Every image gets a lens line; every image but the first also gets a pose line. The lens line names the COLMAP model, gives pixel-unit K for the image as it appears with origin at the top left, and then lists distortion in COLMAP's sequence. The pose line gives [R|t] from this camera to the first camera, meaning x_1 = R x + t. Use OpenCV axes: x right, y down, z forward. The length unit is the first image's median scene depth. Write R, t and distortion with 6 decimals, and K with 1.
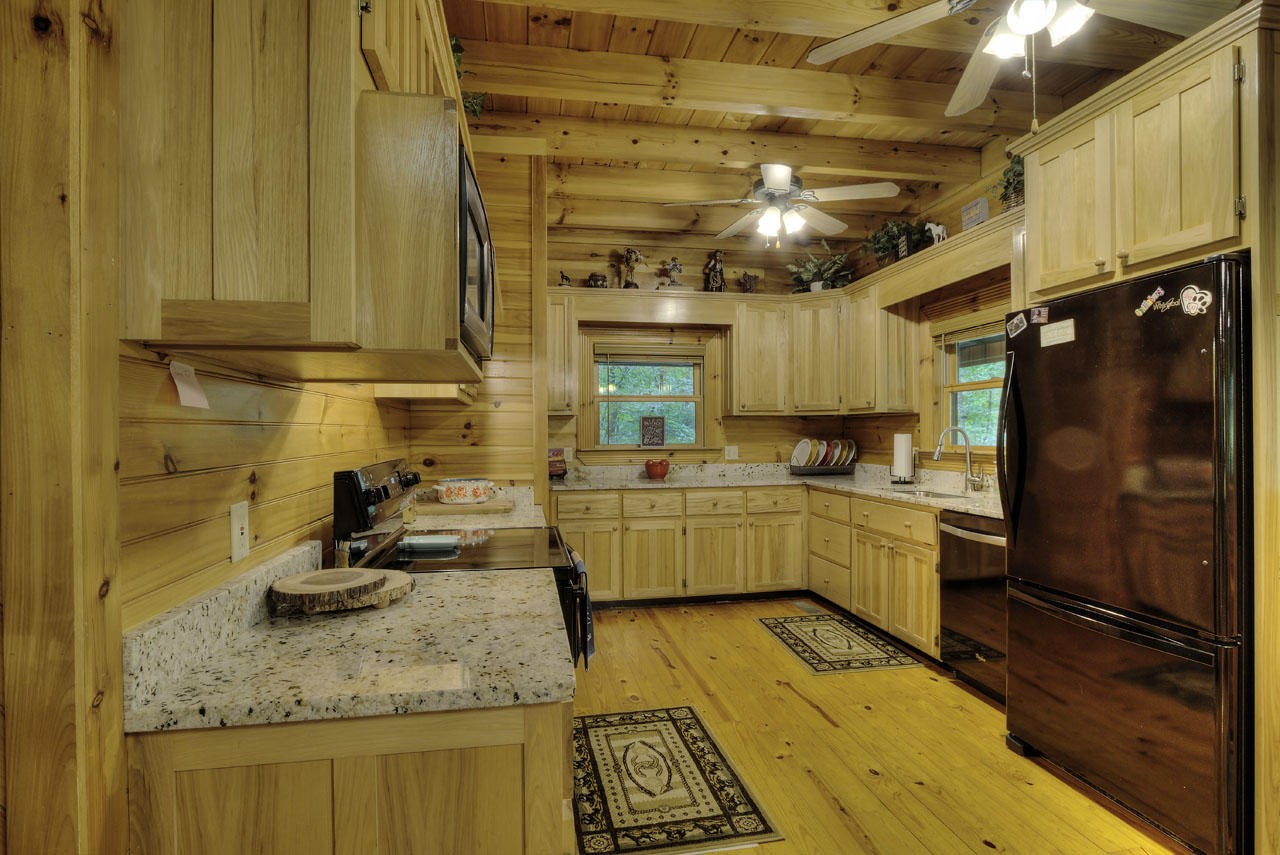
lens RADIAL K [[641.5, 0, 633.0], [0, 641.5, 434.7], [0, 0, 1]] dist [-0.017538, 0.000410]
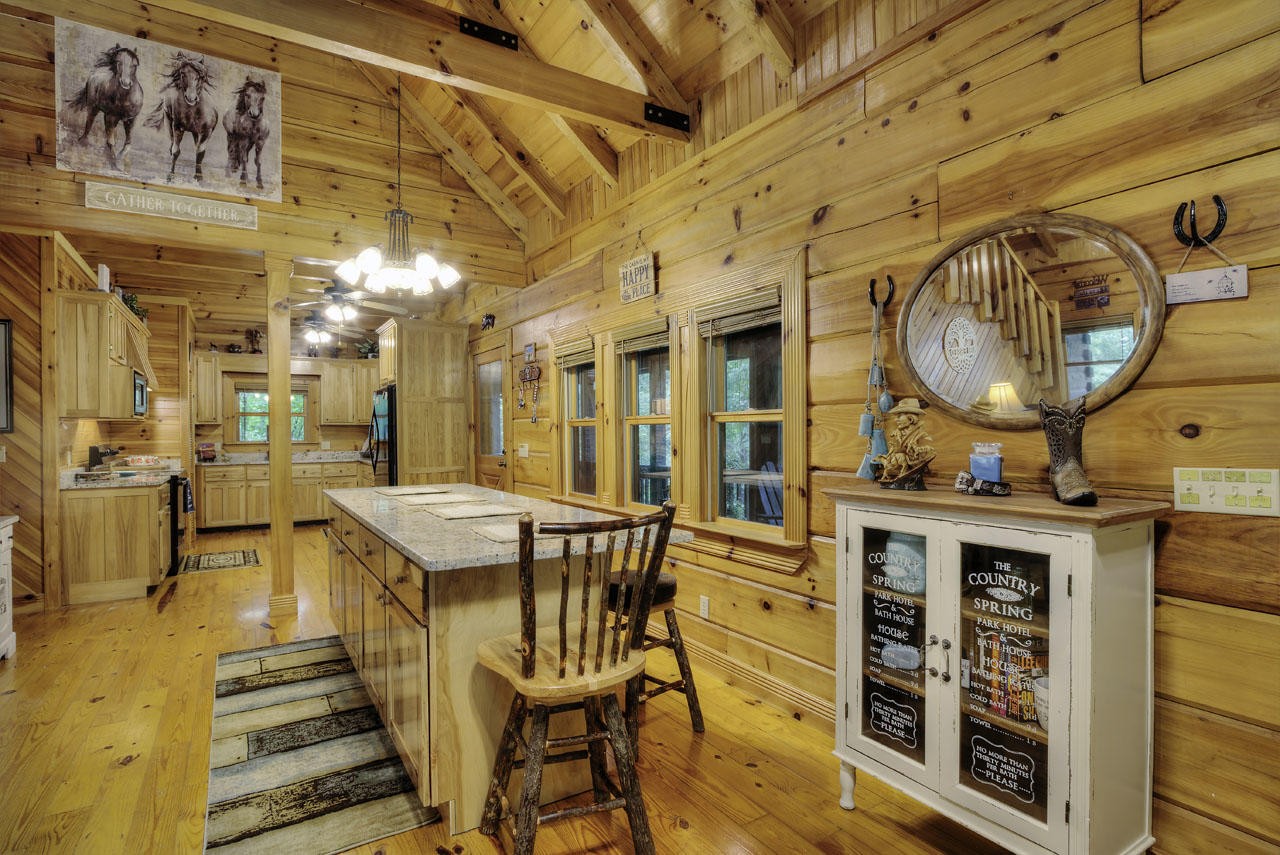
lens RADIAL K [[641.5, 0, 633.0], [0, 641.5, 434.7], [0, 0, 1]] dist [-0.017538, 0.000410]
pose [[0.929096, -0.001547, 0.369837, 0.338922], [0.002274, 0.999996, -0.001530, 0.004095], [-0.369833, 0.002263, 0.929096, -1.120015]]
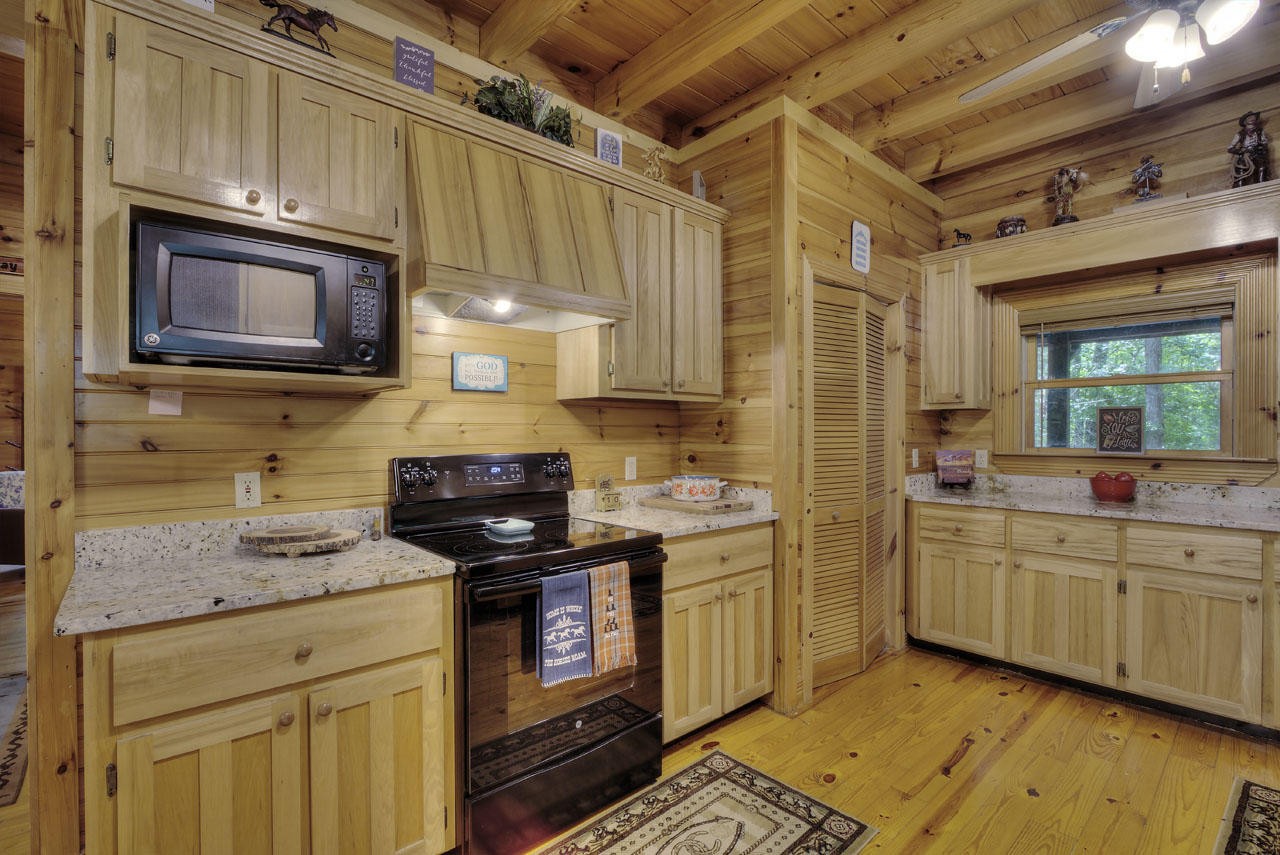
lens RADIAL K [[585.5, 0, 639.0], [0, 585.5, 433.7], [0, 0, 1]] dist [-0.014241, -0.000068]
pose [[0.523935, 0.008915, -0.851712, 0.321717], [-0.005993, 0.999959, 0.006780, -0.002324], [0.851737, 0.001552, 0.523967, 0.300674]]
